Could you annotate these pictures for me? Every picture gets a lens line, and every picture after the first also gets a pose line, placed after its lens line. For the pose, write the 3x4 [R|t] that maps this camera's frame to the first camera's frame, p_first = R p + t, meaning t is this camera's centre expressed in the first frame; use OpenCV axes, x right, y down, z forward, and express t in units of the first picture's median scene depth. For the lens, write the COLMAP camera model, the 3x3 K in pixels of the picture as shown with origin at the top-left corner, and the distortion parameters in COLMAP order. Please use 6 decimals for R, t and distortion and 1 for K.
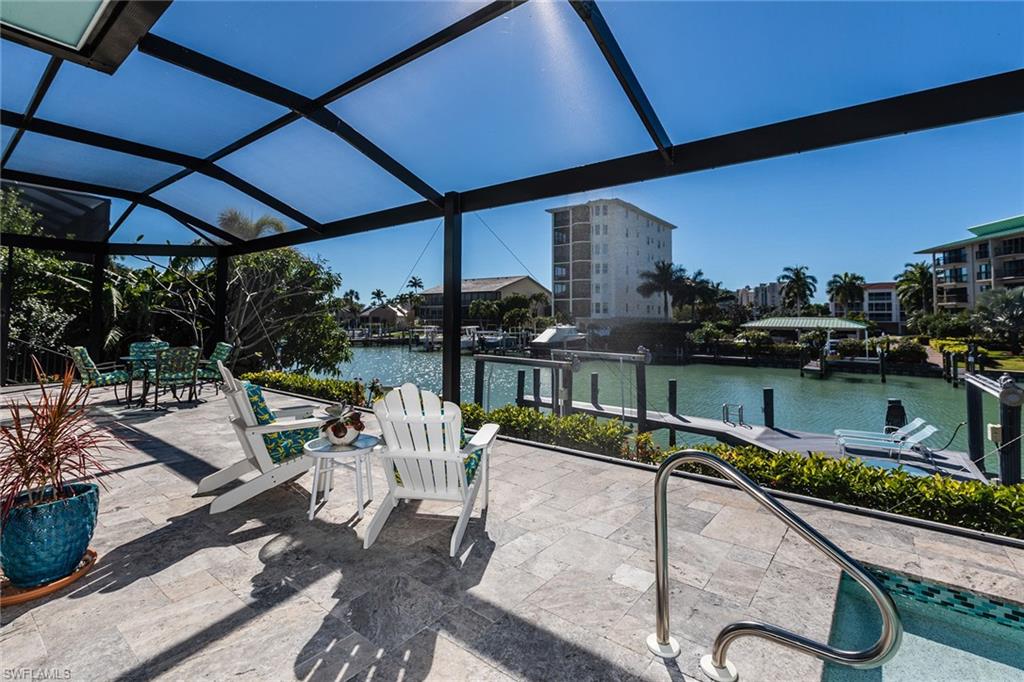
lens RADIAL K [[458.8, 0, 498.0], [0, 458.8, 299.3], [0, 0, 1]] dist [-0.000938, -0.000254]
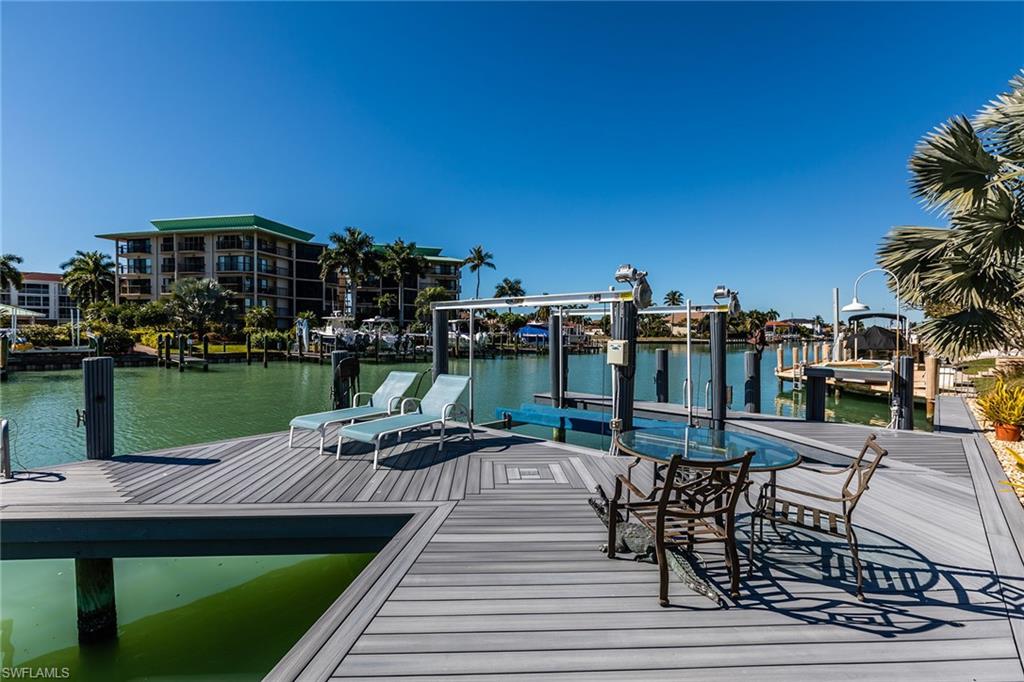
lens RADIAL K [[462.7, 0, 512.0], [0, 462.7, 341.0], [0, 0, 1]] dist [0.005596, 0.000152]
pose [[0.055936, -0.028254, 0.998035, 0.049434], [-0.053113, 0.998100, 0.031232, 0.032343], [-0.997021, -0.054755, 0.054329, 0.140243]]
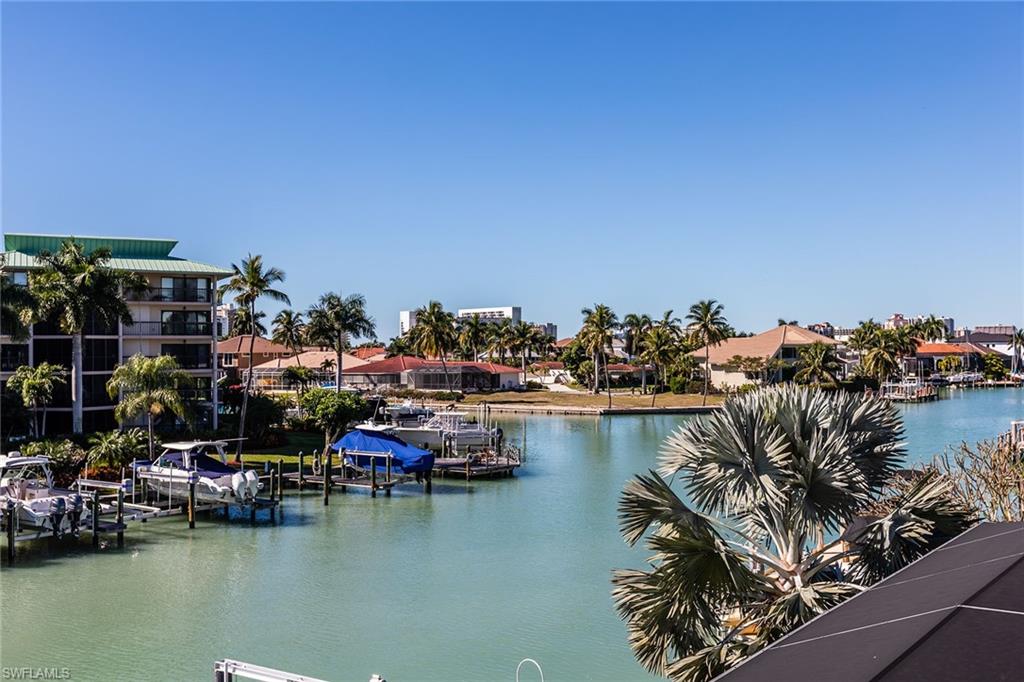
lens RADIAL K [[1106.8, 0, 573.2], [0, 1106.8, 336.6], [0, 0, 1]] dist [-0.001129, -0.001416]
pose [[-0.110943, 0.000412, 0.993827, -0.090577], [-0.038336, 0.999254, -0.004693, -0.062335], [-0.993087, -0.038620, -0.110844, 0.077891]]
